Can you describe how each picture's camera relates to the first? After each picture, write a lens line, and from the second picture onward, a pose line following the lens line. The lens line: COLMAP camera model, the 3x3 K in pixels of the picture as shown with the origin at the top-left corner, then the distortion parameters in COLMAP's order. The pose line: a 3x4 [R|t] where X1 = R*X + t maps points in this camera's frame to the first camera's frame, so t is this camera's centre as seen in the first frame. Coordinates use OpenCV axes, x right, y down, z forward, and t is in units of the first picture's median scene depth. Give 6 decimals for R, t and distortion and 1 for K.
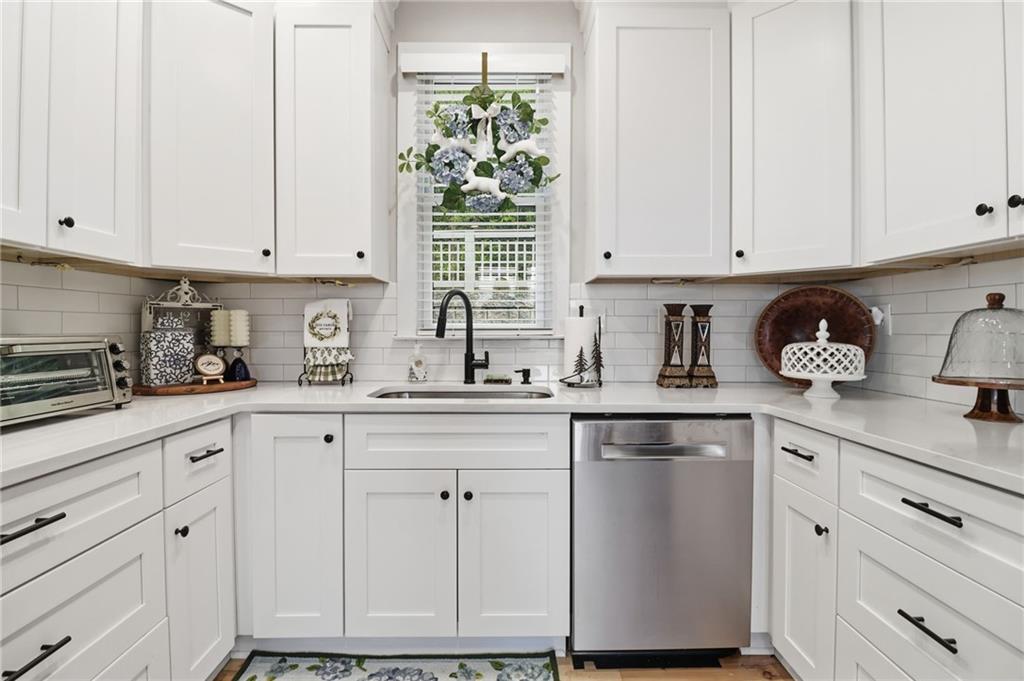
lens RADIAL K [[476.8, 0, 509.2], [0, 476.8, 332.1], [0, 0, 1]] dist [-0.000791, -0.010806]
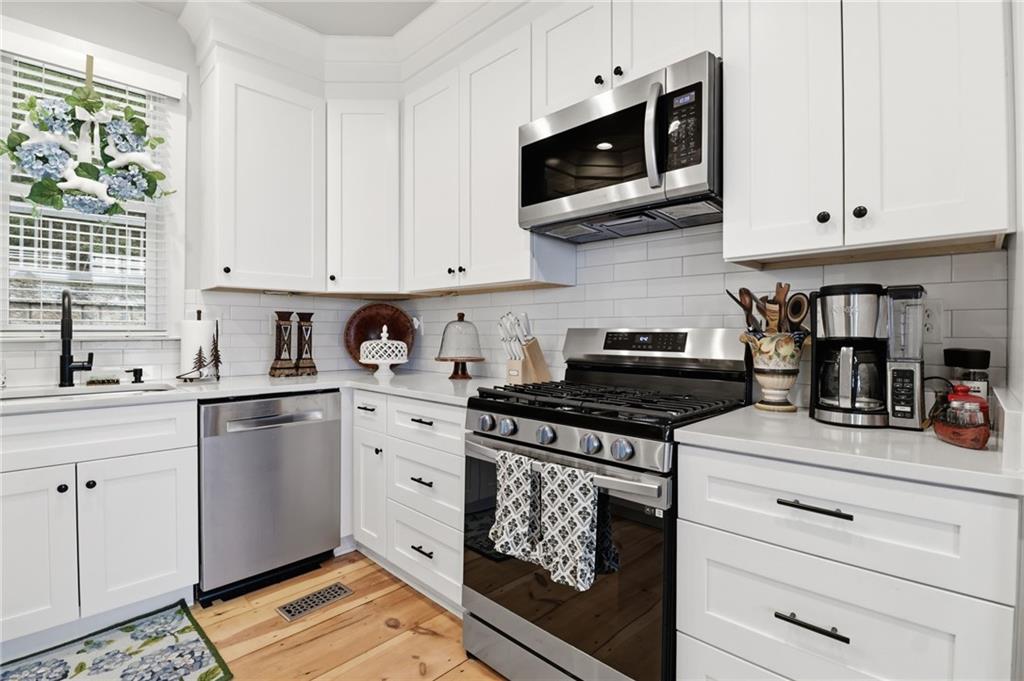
lens RADIAL K [[476.8, 0, 506.9], [0, 476.8, 334.7], [0, 0, 1]] dist [-0.000791, -0.010806]
pose [[0.705396, -0.002657, 0.708808, -0.147423], [0.002922, 0.999995, 0.000841, 0.004353], [-0.708807, 0.001478, 0.705401, -0.350749]]
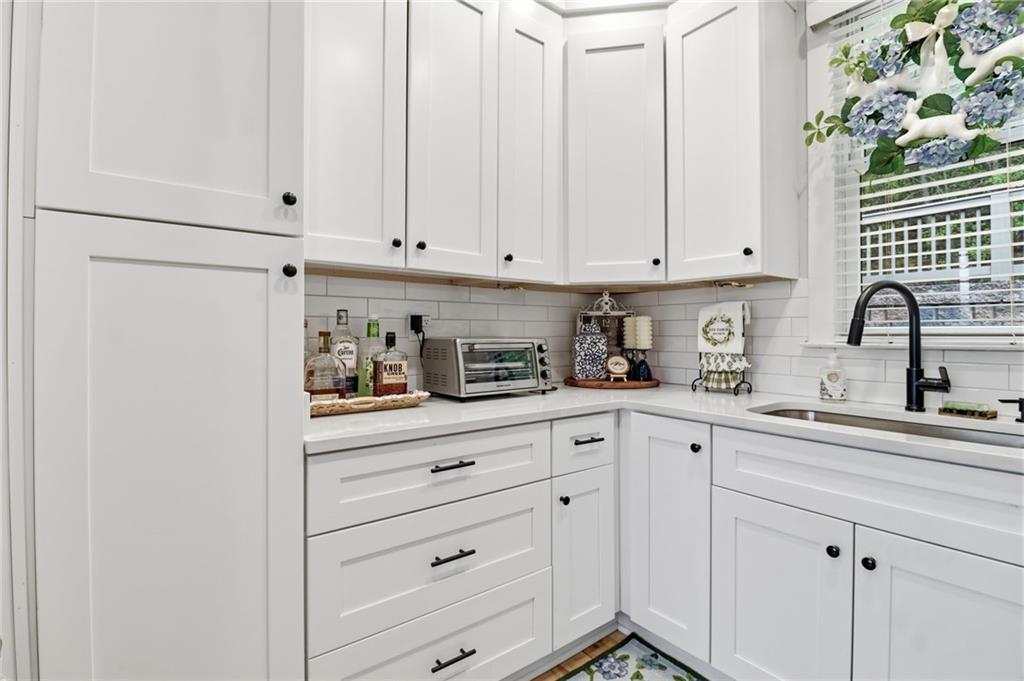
lens RADIAL K [[476.8, 0, 513.3], [0, 476.8, 328.0], [0, 0, 1]] dist [-0.000791, -0.010806]
pose [[0.596209, -0.007162, -0.802798, 0.141991], [-0.007341, 0.999870, -0.014373, -0.001453], [0.802796, 0.014463, 0.596078, 0.105797]]
